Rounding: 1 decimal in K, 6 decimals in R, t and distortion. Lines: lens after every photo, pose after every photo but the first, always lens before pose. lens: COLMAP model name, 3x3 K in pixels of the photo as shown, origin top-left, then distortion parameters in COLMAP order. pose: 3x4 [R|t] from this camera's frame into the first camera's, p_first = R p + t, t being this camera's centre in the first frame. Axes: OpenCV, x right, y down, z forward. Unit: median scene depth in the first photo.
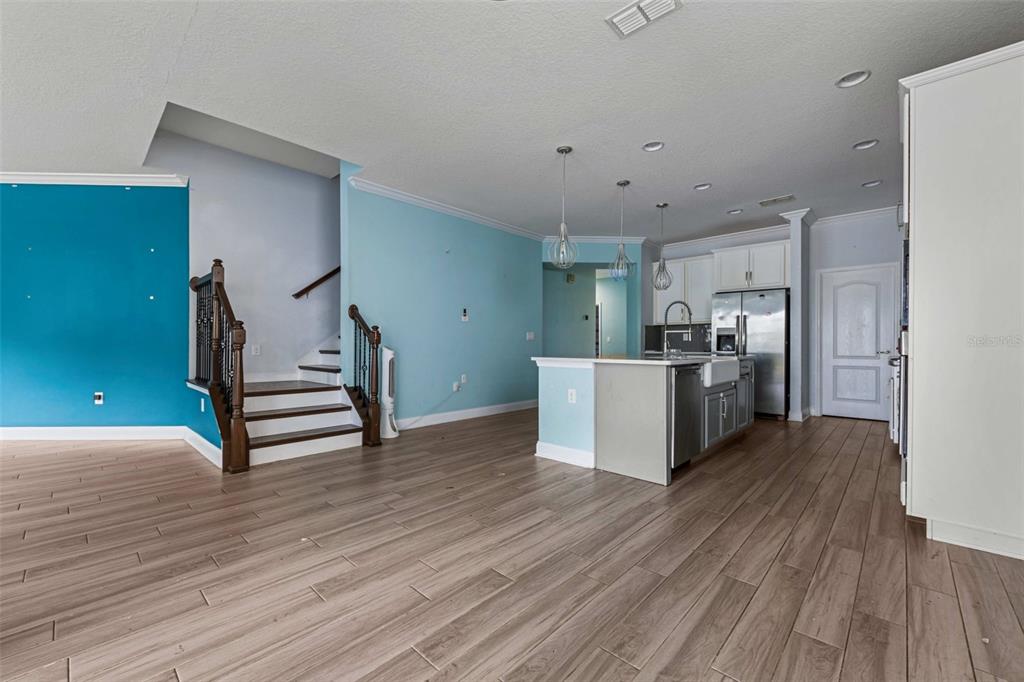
lens RADIAL K [[423.8, 0, 512.0], [0, 423.8, 341.0], [0, 0, 1]] dist [0.000634, 0.000018]
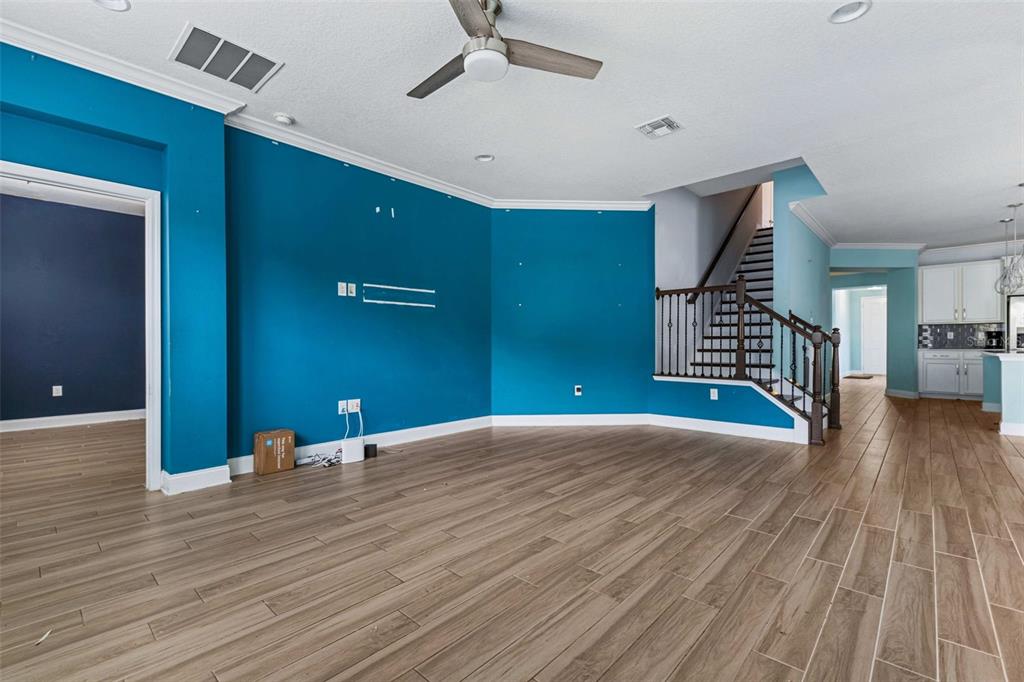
lens RADIAL K [[488.5, 0, 509.8], [0, 488.5, 339.4], [0, 0, 1]] dist [0.001027, -0.000447]
pose [[0.999936, -0.004174, 0.010559, -0.882644], [0.004147, 0.999988, 0.002488, -0.008180], [-0.010569, -0.002444, 0.999941, -0.268463]]
